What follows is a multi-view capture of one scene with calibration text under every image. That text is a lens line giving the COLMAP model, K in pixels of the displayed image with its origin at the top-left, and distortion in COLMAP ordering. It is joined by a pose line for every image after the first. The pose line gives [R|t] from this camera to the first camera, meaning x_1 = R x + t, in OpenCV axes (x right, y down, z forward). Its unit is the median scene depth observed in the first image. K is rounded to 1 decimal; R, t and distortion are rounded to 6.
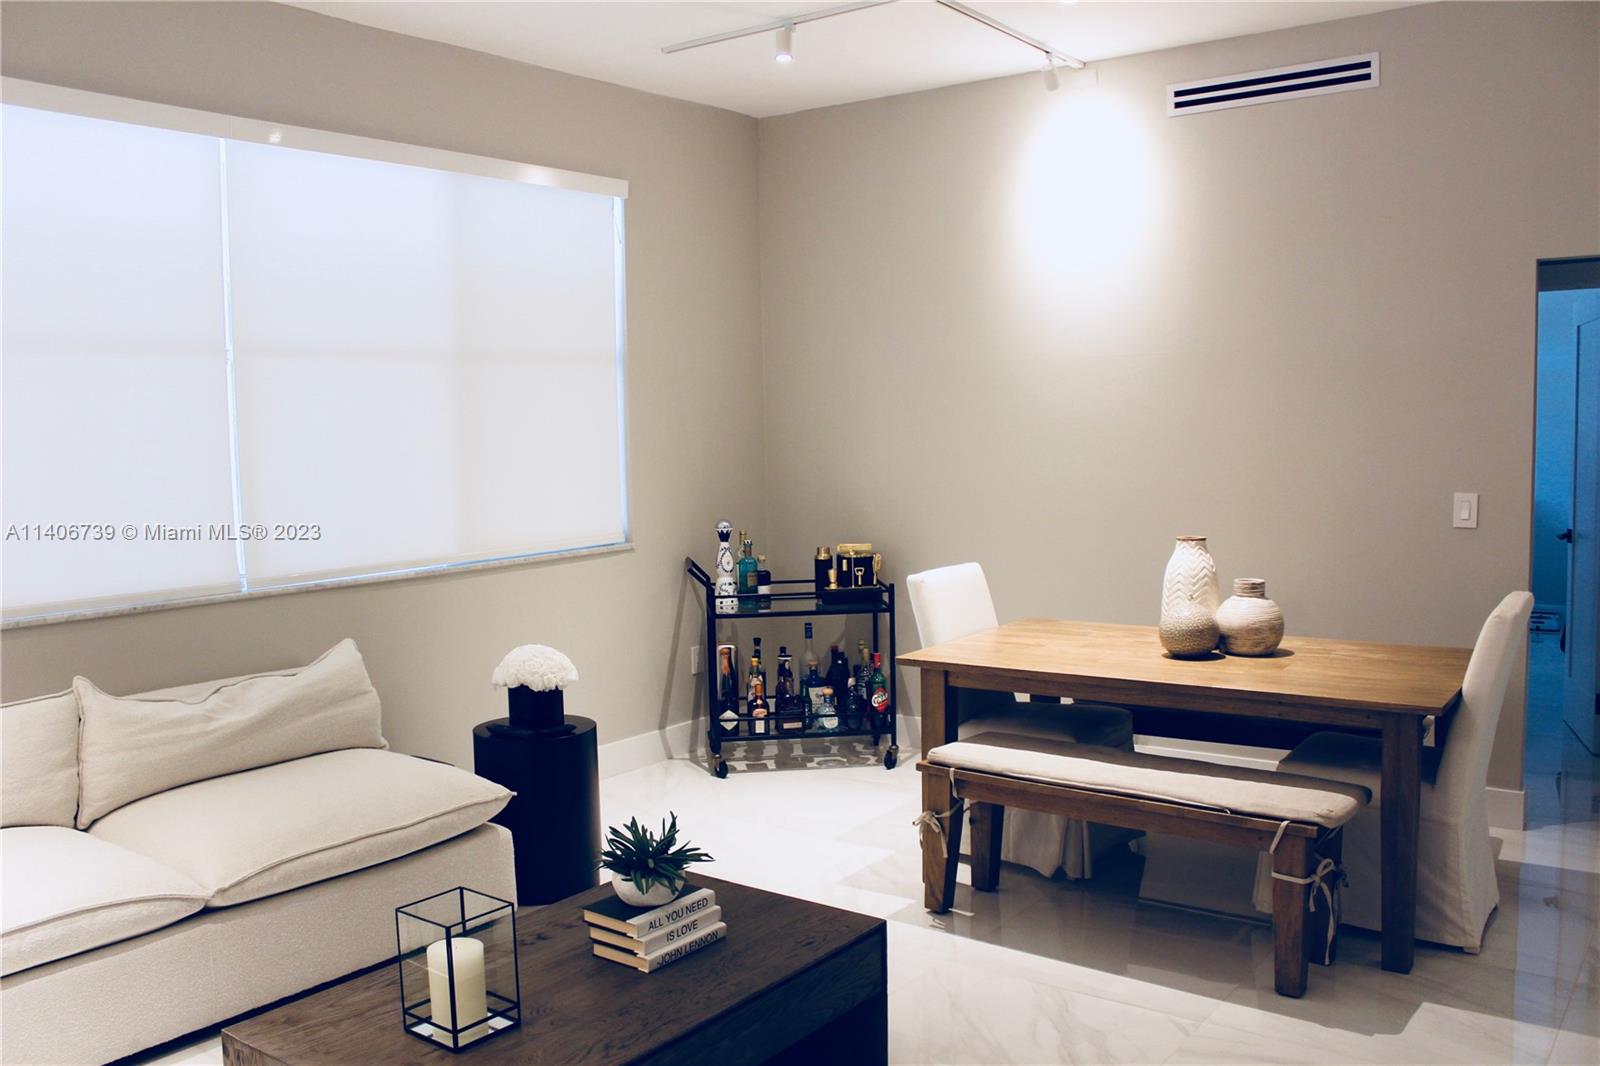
lens RADIAL K [[1355.8, 0, 796.7], [0, 1355.8, 539.5], [0, 0, 1]] dist [-0.147690, 0.116183]
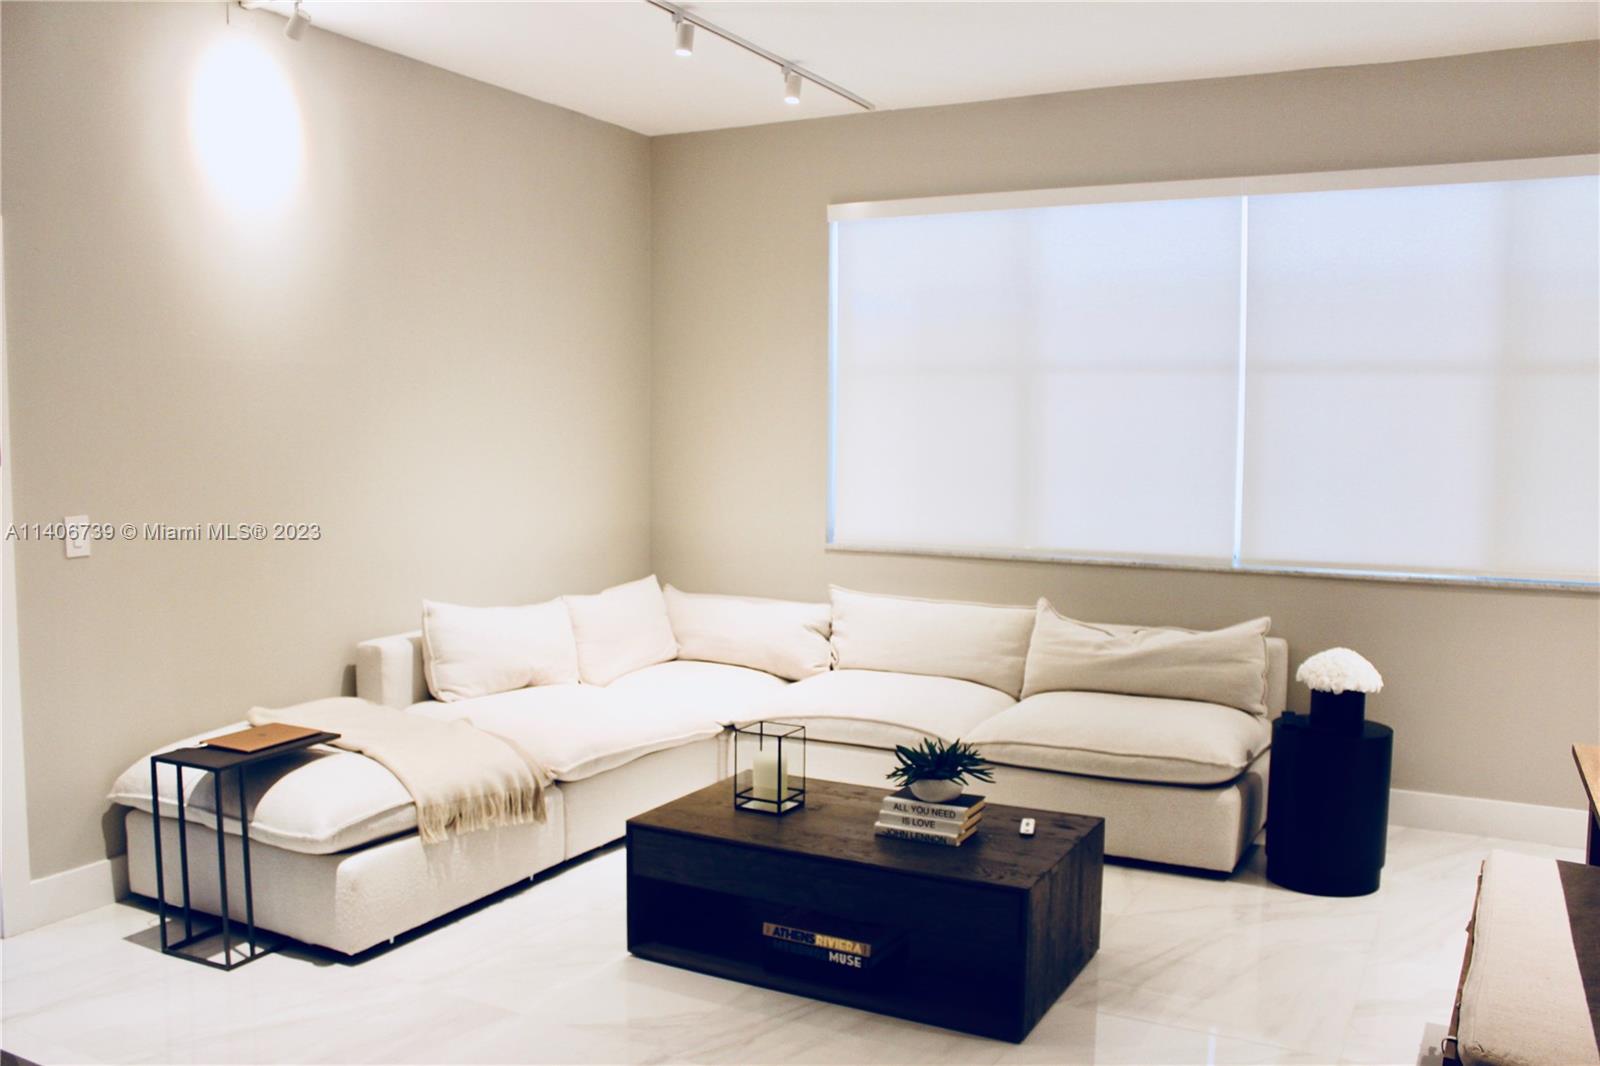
lens RADIAL K [[1355.8, 0, 802.1], [0, 1355.8, 544.7], [0, 0, 1]] dist [-0.147690, 0.116183]
pose [[0.154610, 0.106547, -0.982214, 0.819246], [-0.096846, 0.991014, 0.092257, -0.062175], [0.983218, 0.080859, 0.163539, 0.457284]]
